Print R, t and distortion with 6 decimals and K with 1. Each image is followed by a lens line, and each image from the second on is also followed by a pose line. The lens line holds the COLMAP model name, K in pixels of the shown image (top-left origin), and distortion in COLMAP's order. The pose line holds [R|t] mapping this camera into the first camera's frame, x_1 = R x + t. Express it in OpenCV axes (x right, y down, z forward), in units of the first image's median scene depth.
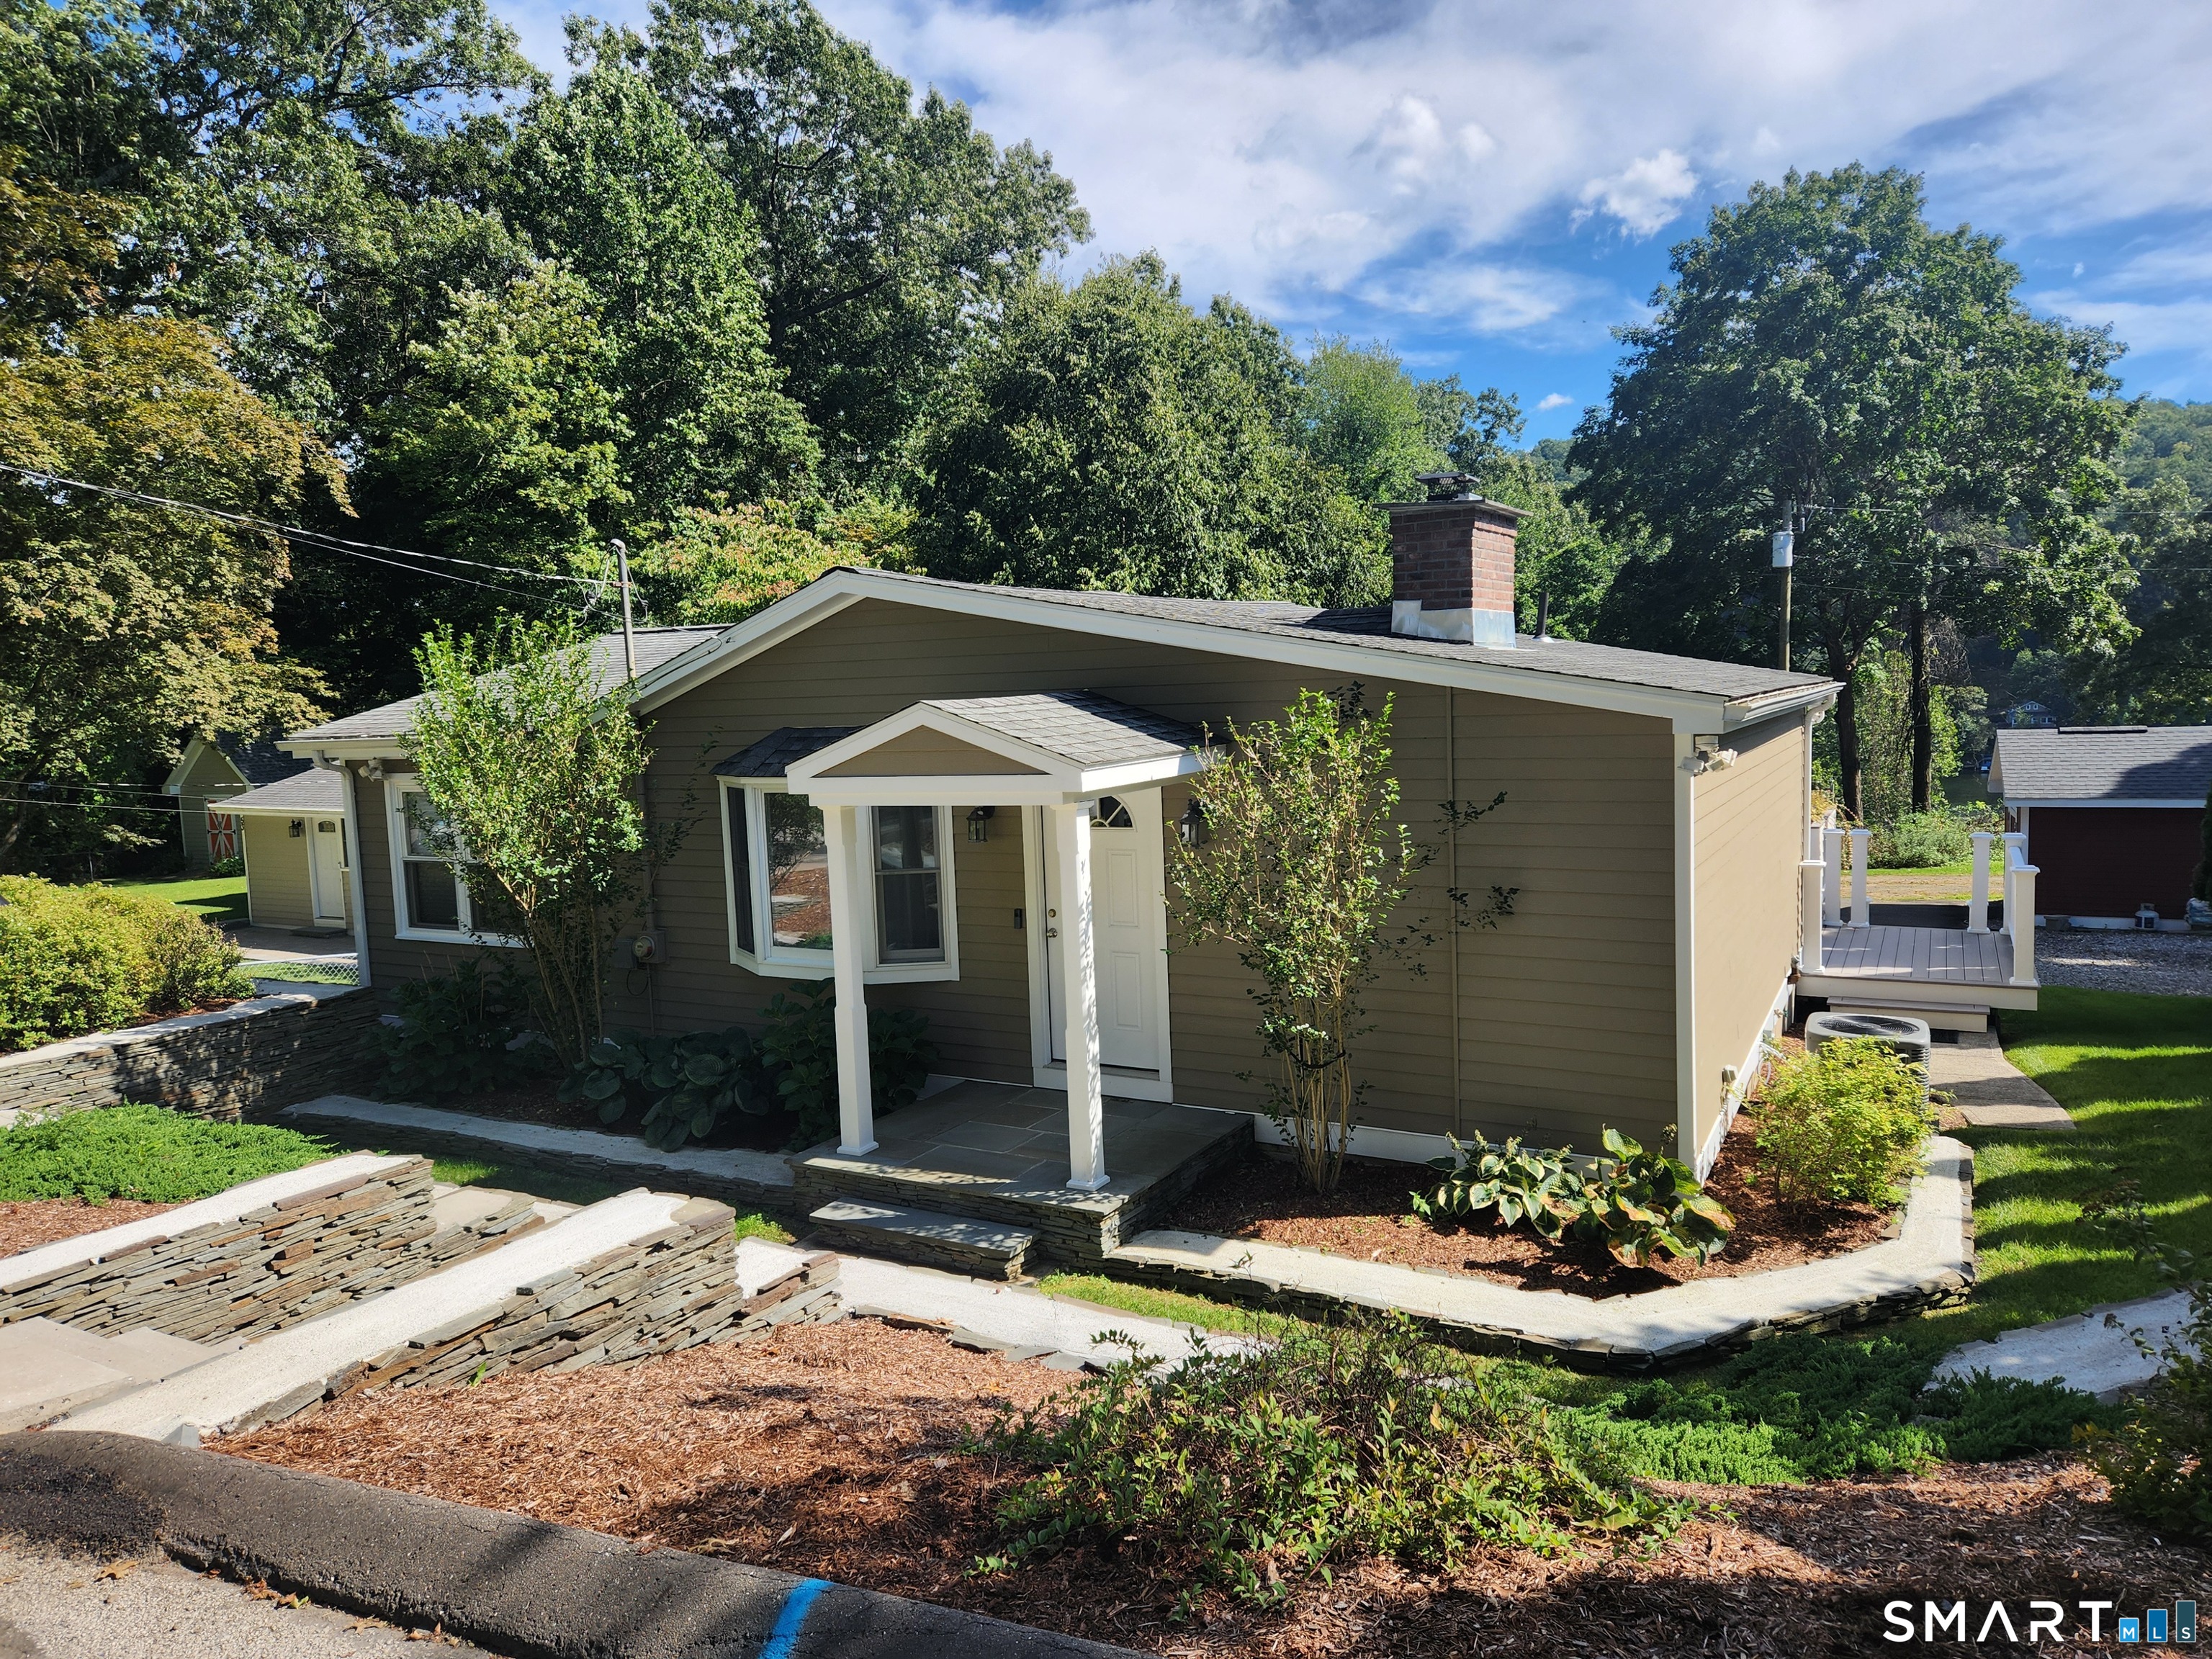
lens RADIAL K [[1492.3, 0, 1106.0], [0, 1492.3, 829.5], [0, 0, 1]] dist [0.066034, -0.050750]
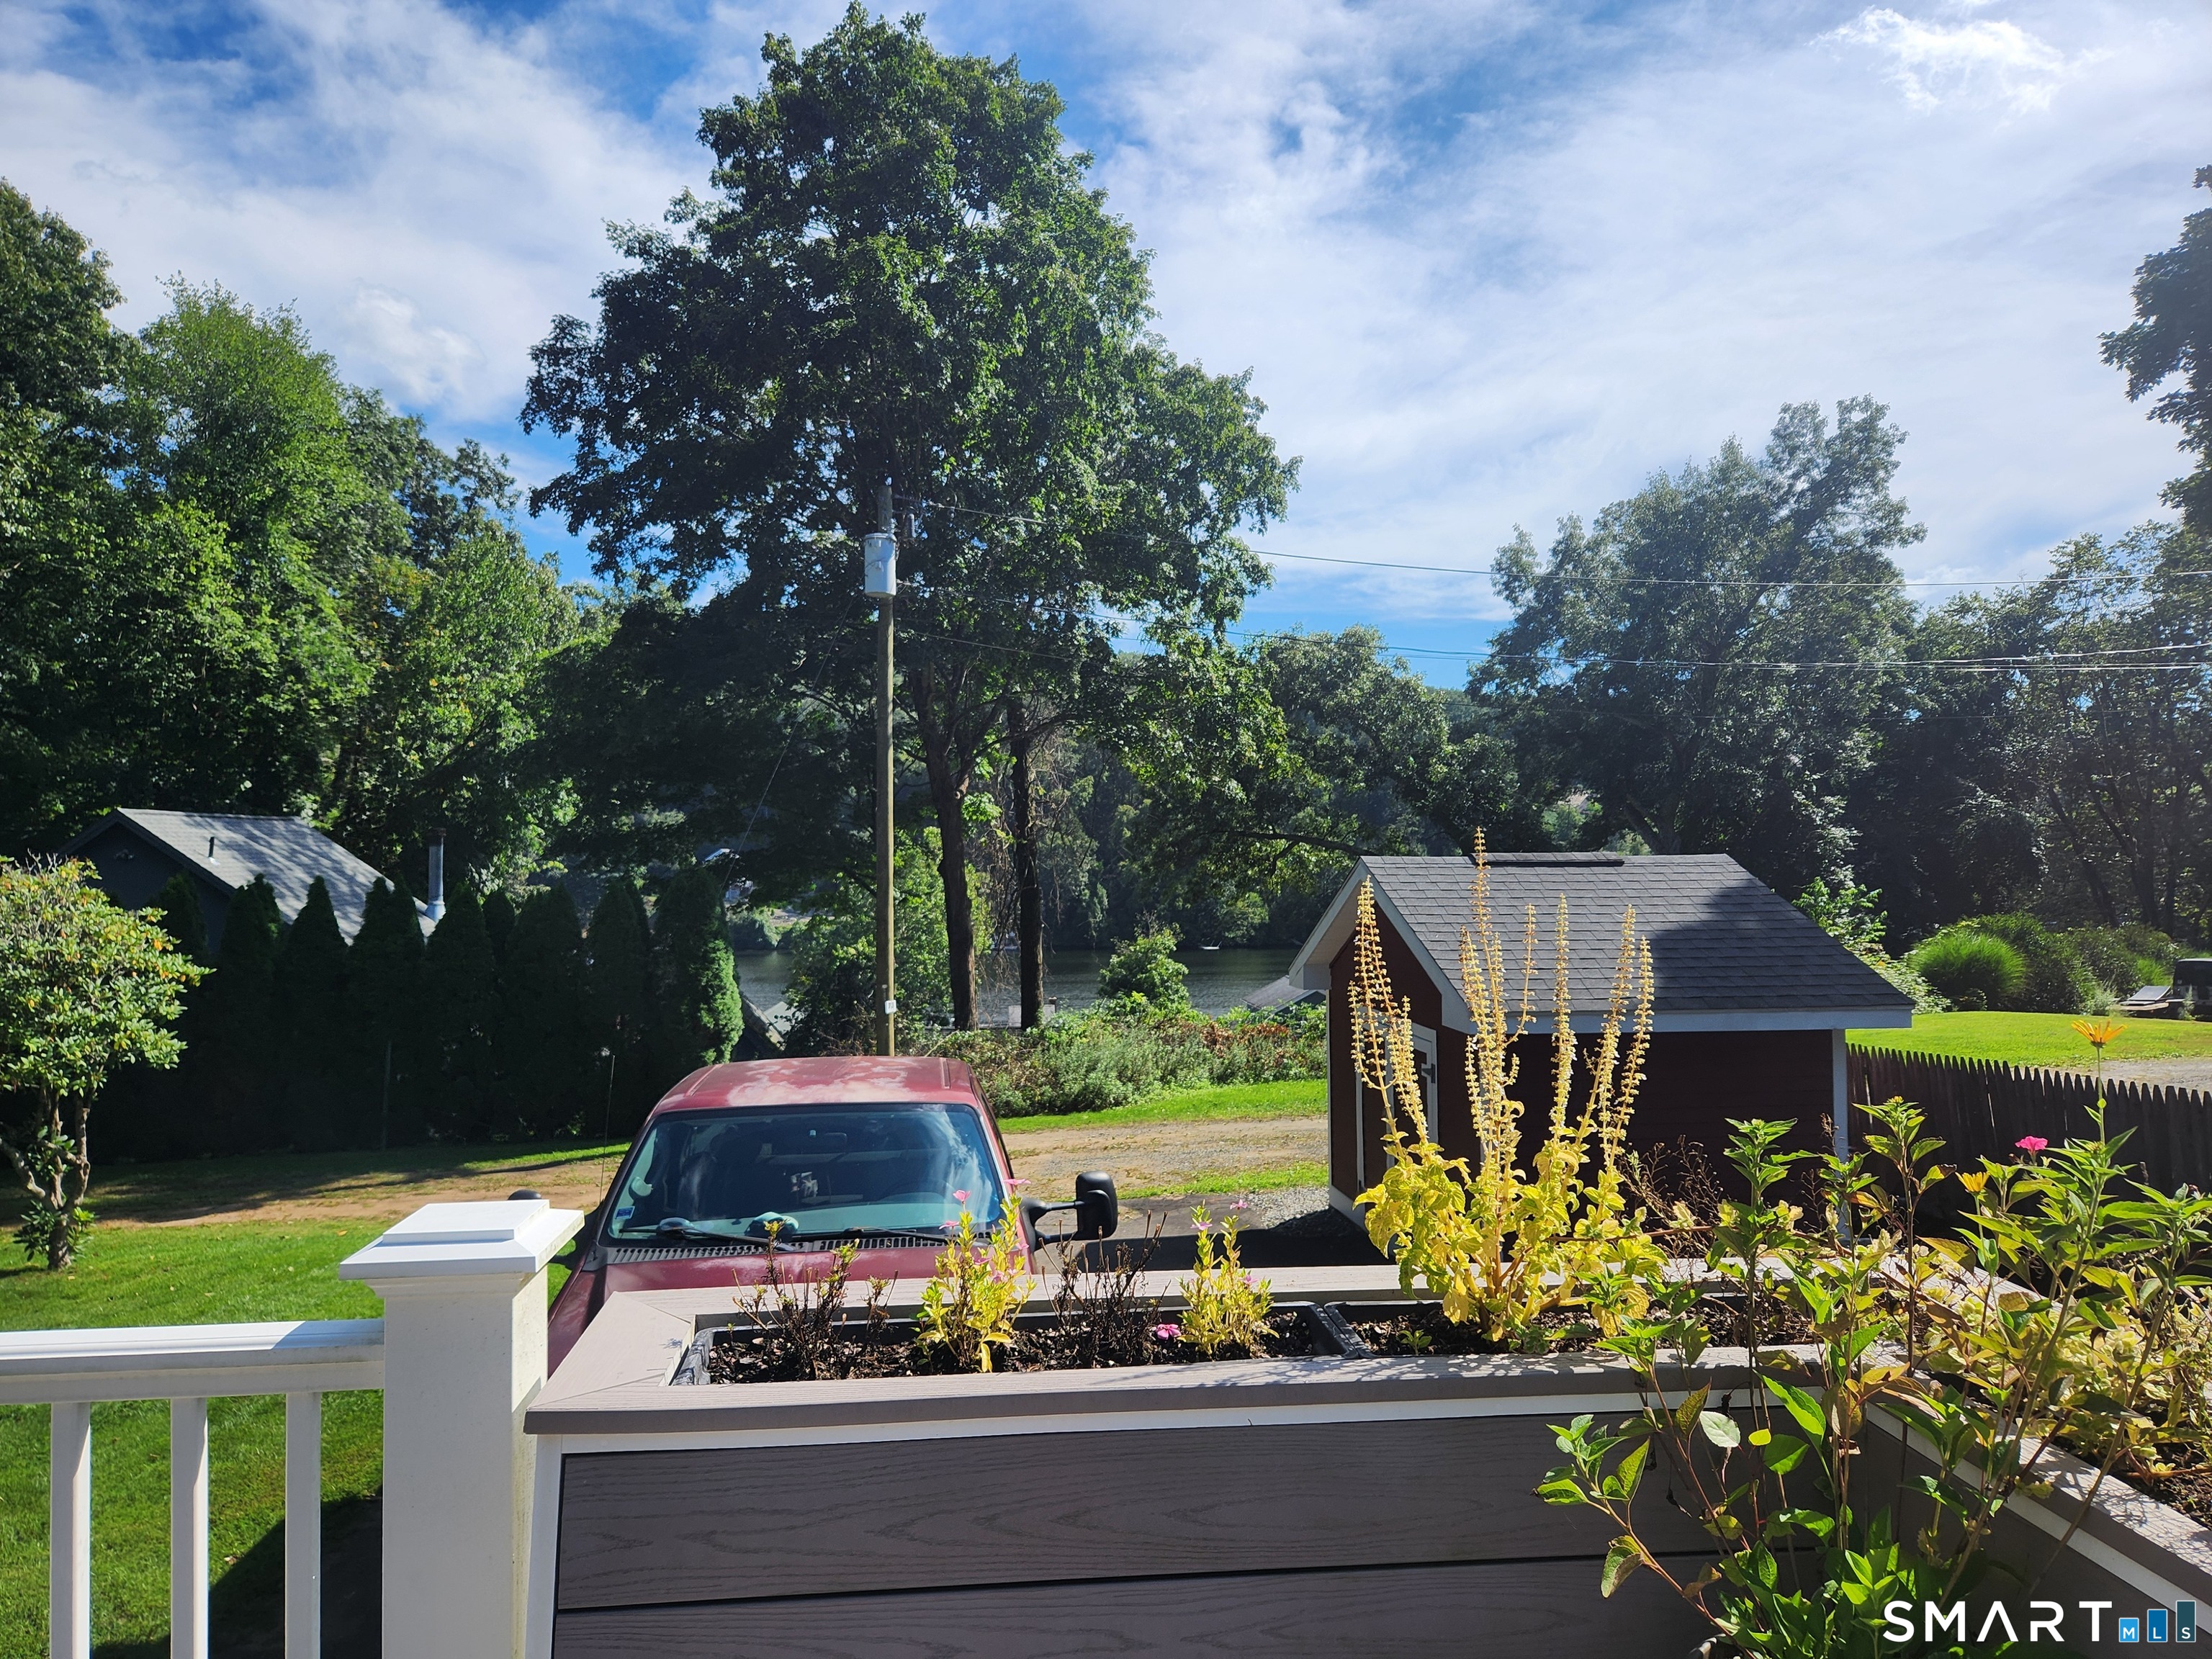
lens RADIAL K [[1488.9, 0, 1105.0], [0, 1488.9, 863.4], [0, 0, 1]] dist [0.057618, -0.048854]
pose [[0.814938, 0.038873, 0.578243, 0.164699], [0.019296, 0.995375, -0.094110, -0.013544], [-0.579227, 0.087851, 0.810419, 0.430847]]
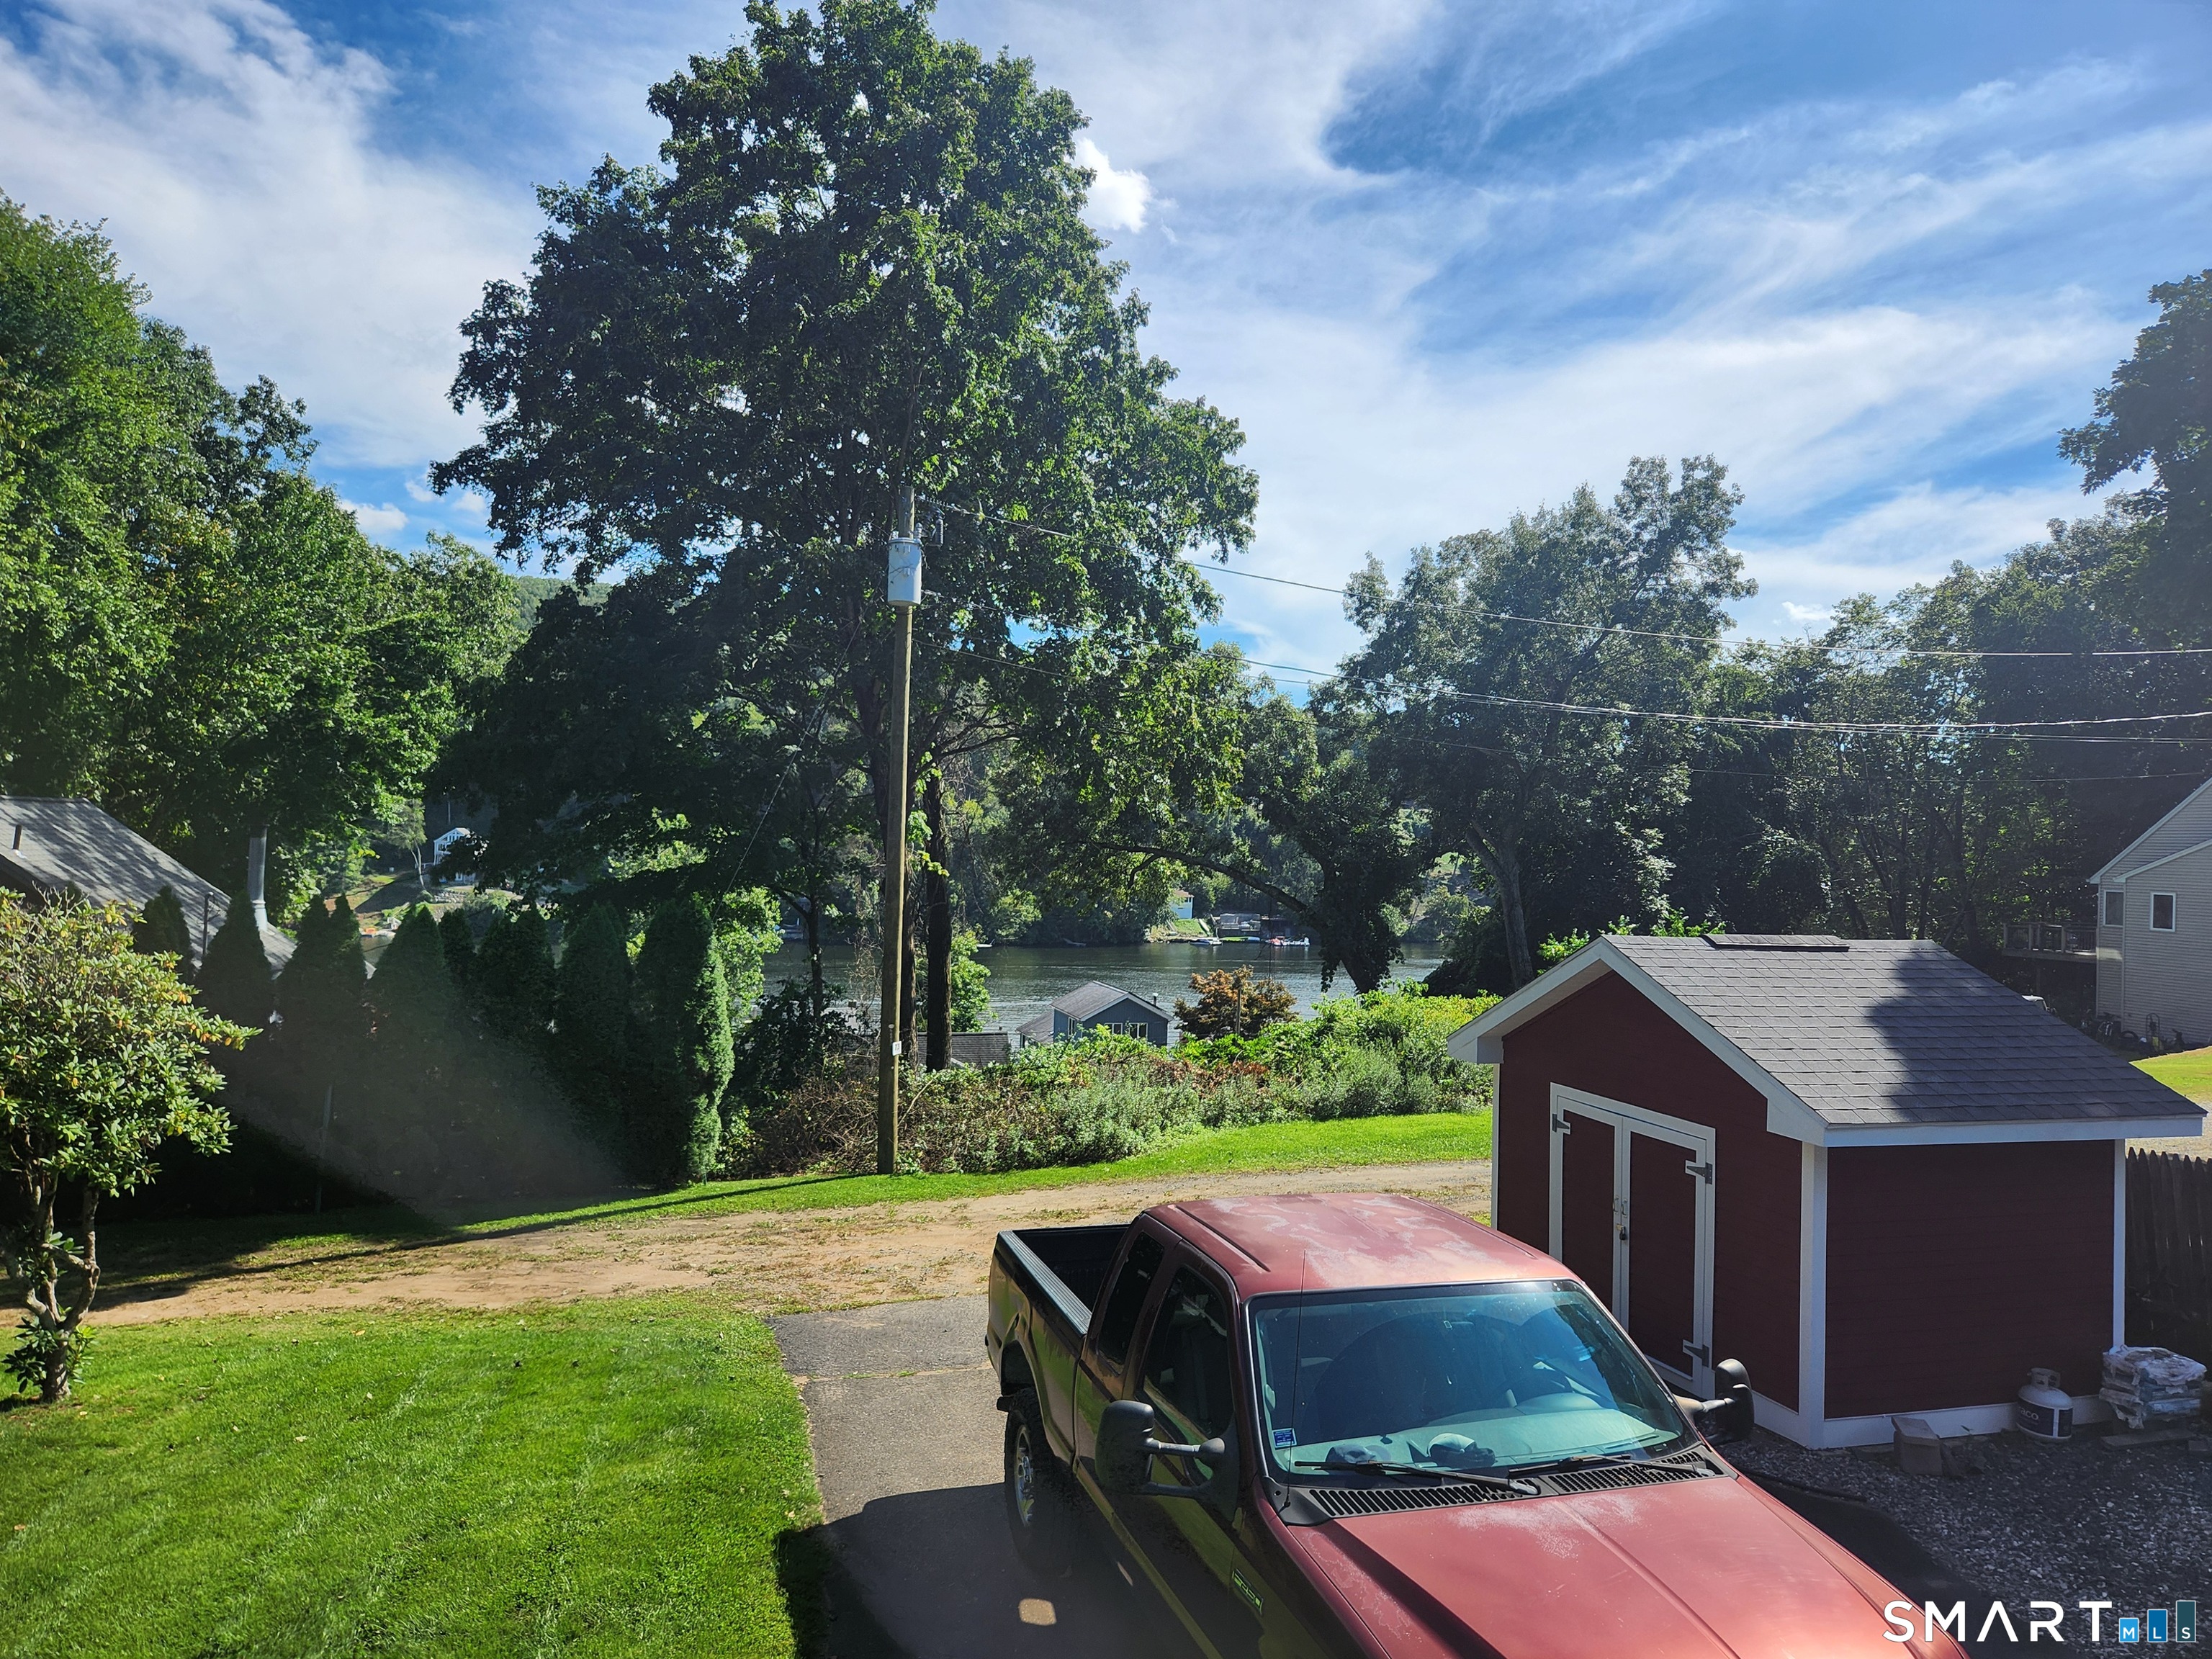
lens RADIAL K [[1492.3, 0, 1106.0], [0, 1492.3, 829.5], [0, 0, 1]] dist [0.066034, -0.050750]
pose [[0.708156, 0.076973, 0.701848, 0.112061], [0.001980, 0.993819, -0.110992, -0.029823], [-0.706053, 0.079989, 0.703627, 0.502598]]
